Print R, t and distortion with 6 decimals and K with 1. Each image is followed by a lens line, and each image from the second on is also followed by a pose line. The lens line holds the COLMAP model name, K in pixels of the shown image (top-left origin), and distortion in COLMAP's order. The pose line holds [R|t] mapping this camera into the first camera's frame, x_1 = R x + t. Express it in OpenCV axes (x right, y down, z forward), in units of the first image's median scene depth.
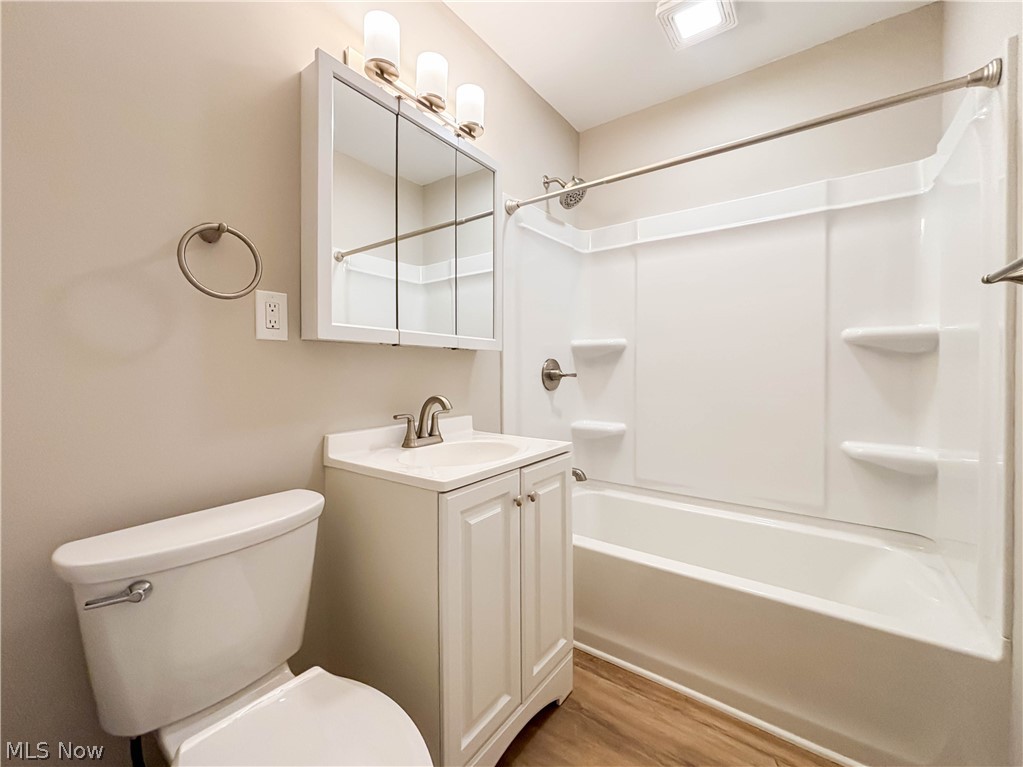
lens RADIAL K [[425.5, 0, 511.5], [0, 425.5, 383.5], [0, 0, 1]] dist [-0.001071, -0.000311]
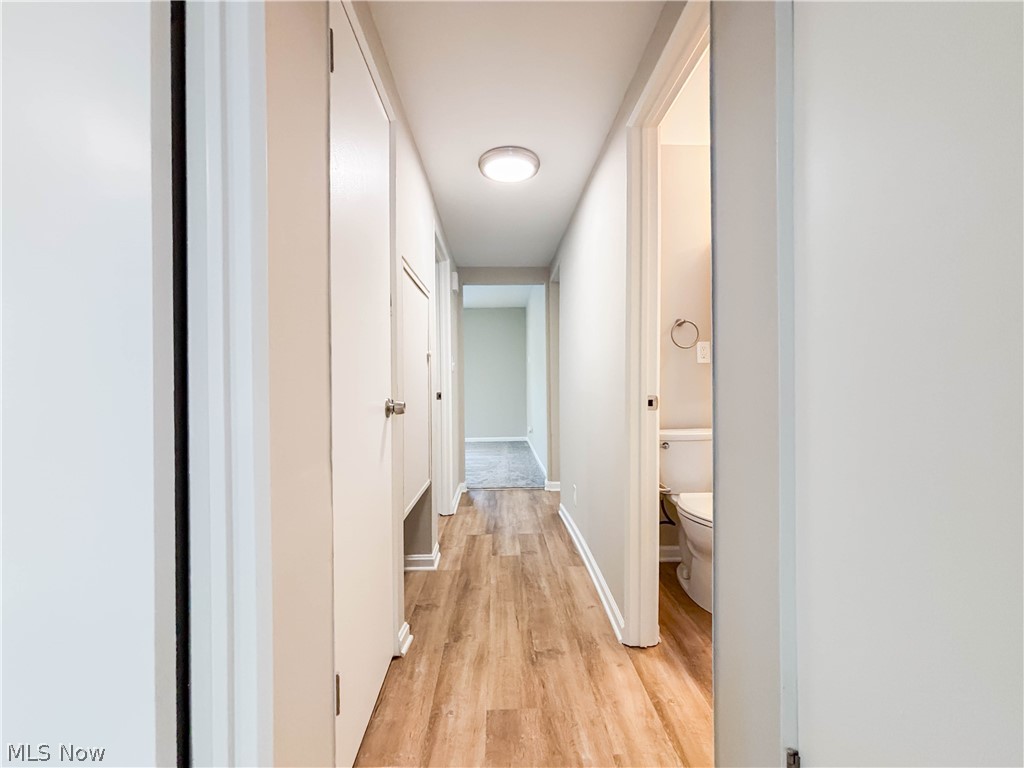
lens RADIAL K [[425.9, 0, 512.0], [0, 425.9, 384.0], [0, 0, 1]] dist [-0.001071, -0.000311]
pose [[0.608057, -0.018788, -0.793671, 0.614594], [-0.017433, 0.999163, -0.037008, 0.111668], [0.793702, 0.036339, 0.607221, -1.182730]]
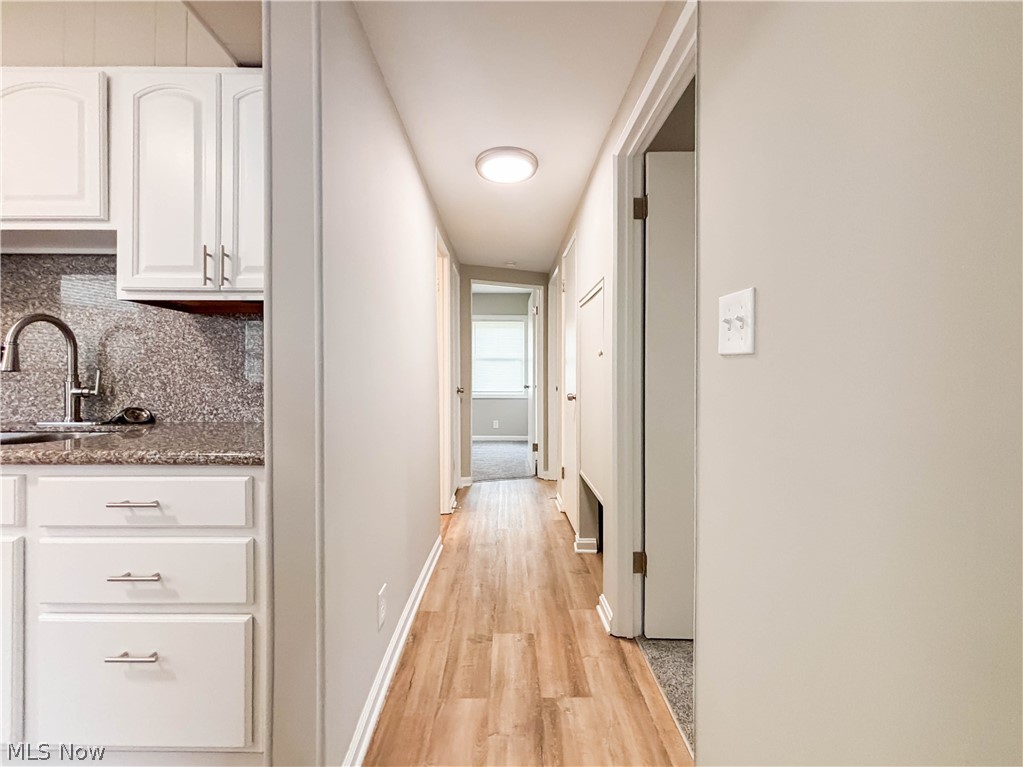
lens RADIAL K [[431.2, 0, 507.4], [0, 431.2, 376.8], [0, 0, 1]] dist [-0.001588, -0.000369]
pose [[-0.585340, -0.019633, 0.810550, -2.696919], [0.026858, 0.998689, 0.043586, -0.106766], [-0.810343, 0.047282, -0.584045, 1.267010]]
